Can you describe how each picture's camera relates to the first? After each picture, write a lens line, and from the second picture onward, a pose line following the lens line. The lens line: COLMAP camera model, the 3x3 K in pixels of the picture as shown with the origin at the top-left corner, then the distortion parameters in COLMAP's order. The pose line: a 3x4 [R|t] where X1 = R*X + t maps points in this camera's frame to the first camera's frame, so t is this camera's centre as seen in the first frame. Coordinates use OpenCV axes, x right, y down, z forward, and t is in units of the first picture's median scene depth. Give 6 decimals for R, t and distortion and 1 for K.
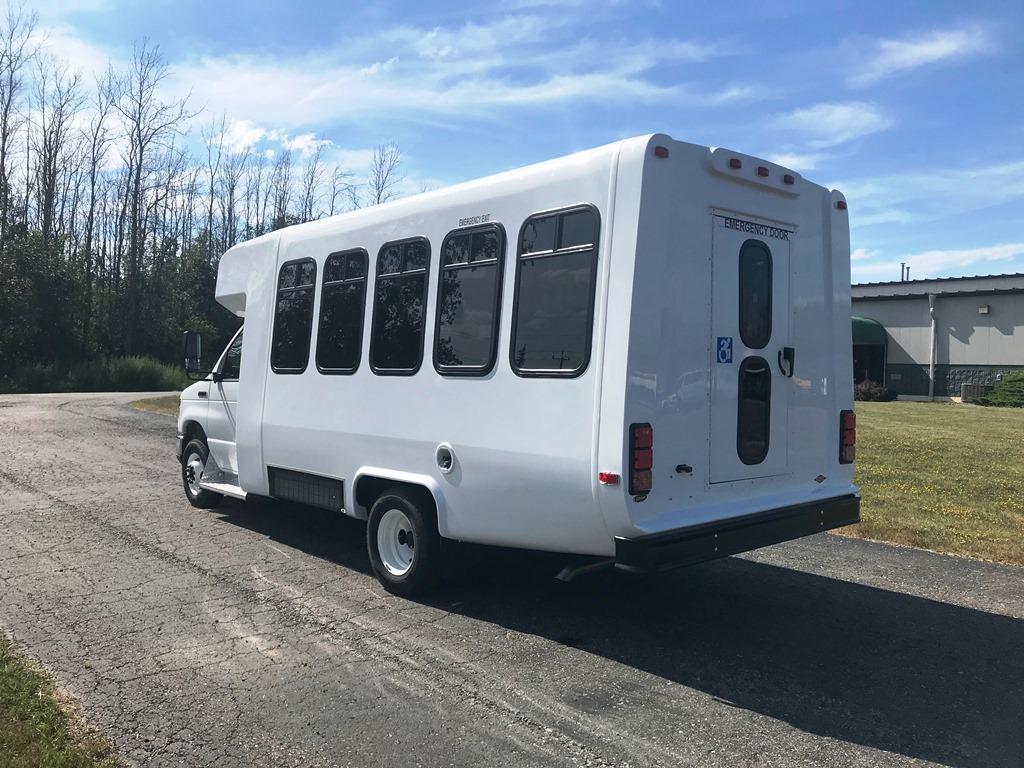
lens RADIAL K [[840.8, 0, 516.3], [0, 840.8, 385.5], [0, 0, 1]] dist [0.051003, -0.074141]
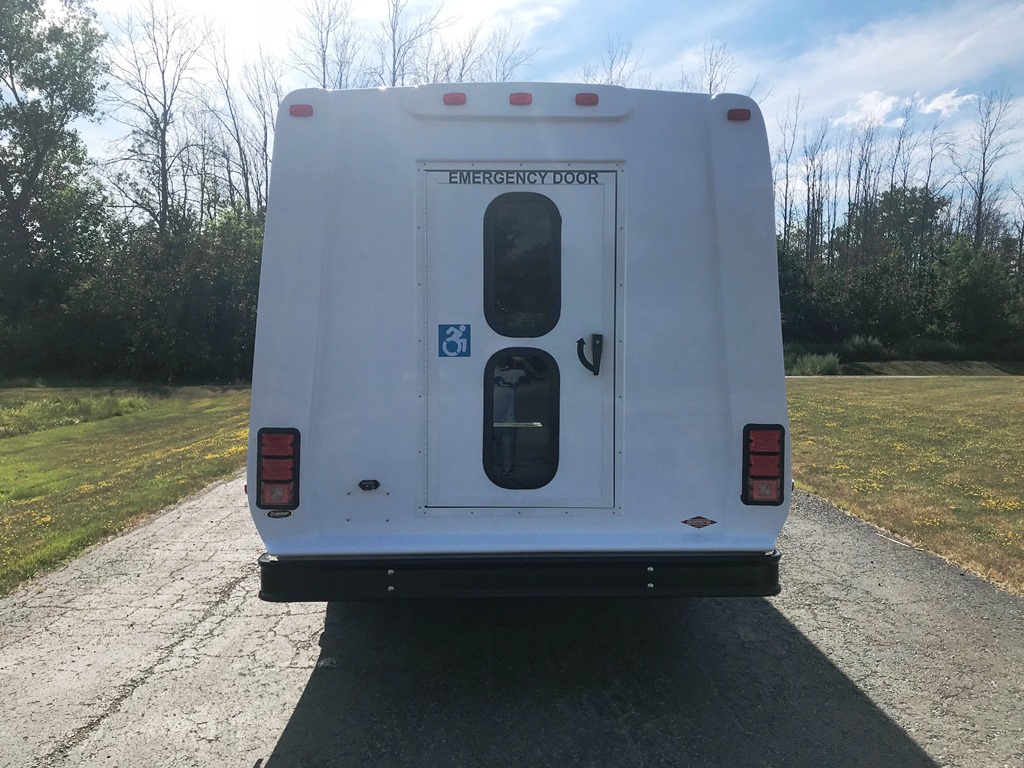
lens RADIAL K [[840.8, 0, 516.3], [0, 840.8, 385.5], [0, 0, 1]] dist [0.051003, -0.074141]
pose [[0.751709, 0.017765, -0.659256, 0.799314], [-0.004744, 0.999757, 0.021531, -0.017119], [0.659478, -0.013058, 0.751610, 0.443228]]
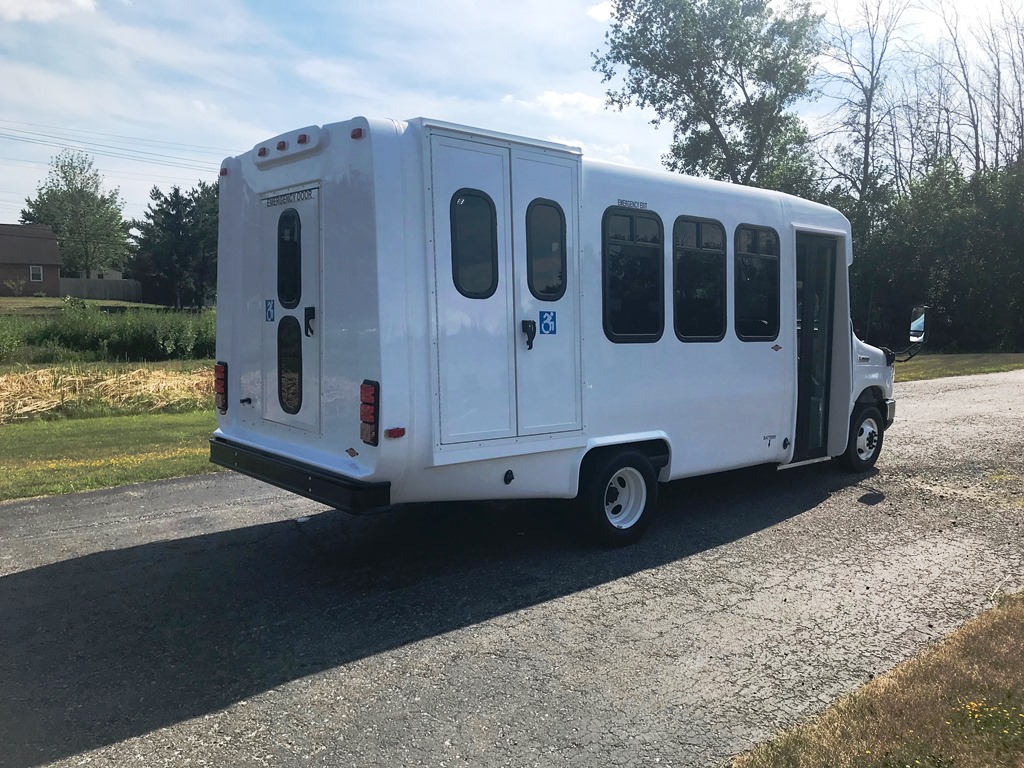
lens RADIAL K [[828.8, 0, 494.6], [0, 828.8, 383.3], [0, 0, 1]] dist [0.043826, 0.000076]
pose [[-0.045604, 0.075499, -0.996103, 1.399806], [-0.032202, 0.996511, 0.077004, -0.040029], [0.998440, 0.035588, -0.043013, 1.357513]]
